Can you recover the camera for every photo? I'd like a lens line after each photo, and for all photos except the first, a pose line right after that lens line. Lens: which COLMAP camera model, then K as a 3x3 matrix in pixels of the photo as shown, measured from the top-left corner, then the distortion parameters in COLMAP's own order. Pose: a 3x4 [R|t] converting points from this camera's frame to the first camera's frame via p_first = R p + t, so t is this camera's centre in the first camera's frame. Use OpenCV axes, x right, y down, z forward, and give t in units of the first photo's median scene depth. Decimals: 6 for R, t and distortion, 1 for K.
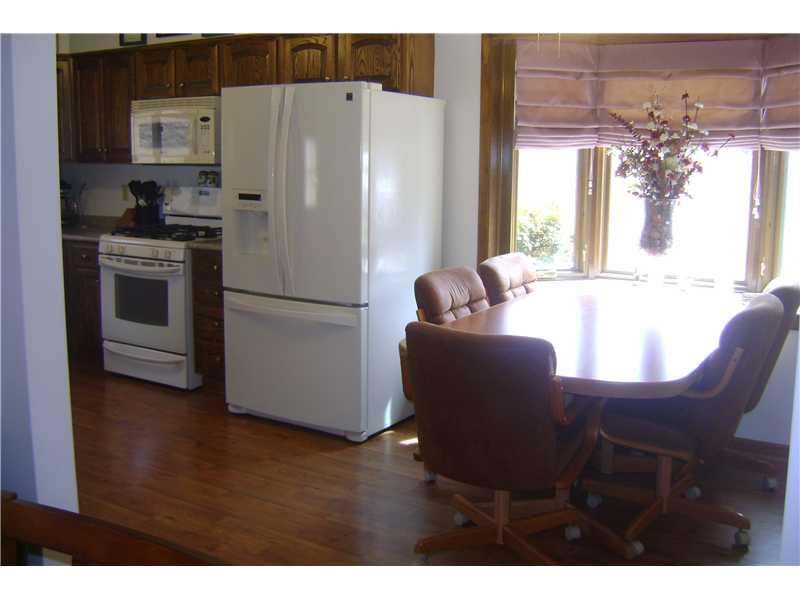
lens RADIAL K [[871.9, 0, 400.0], [0, 871.9, 300.0], [0, 0, 1]] dist [-0.120819, 0.019123]
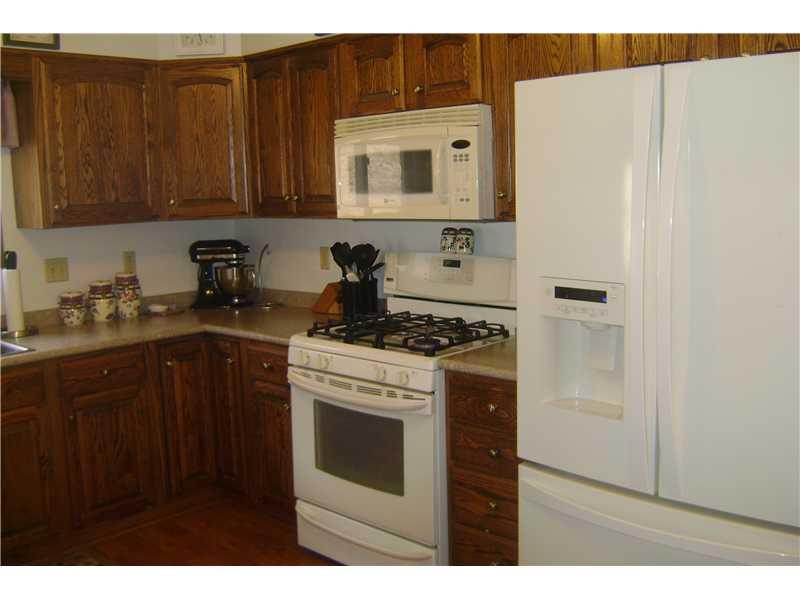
lens RADIAL K [[871.9, 0, 400.0], [0, 871.9, 300.0], [0, 0, 1]] dist [-0.120819, 0.019123]
pose [[0.978598, -0.014077, -0.205301, -0.140121], [0.008400, 0.999559, -0.028495, -0.082965], [0.205611, 0.026161, 0.978284, 0.395645]]
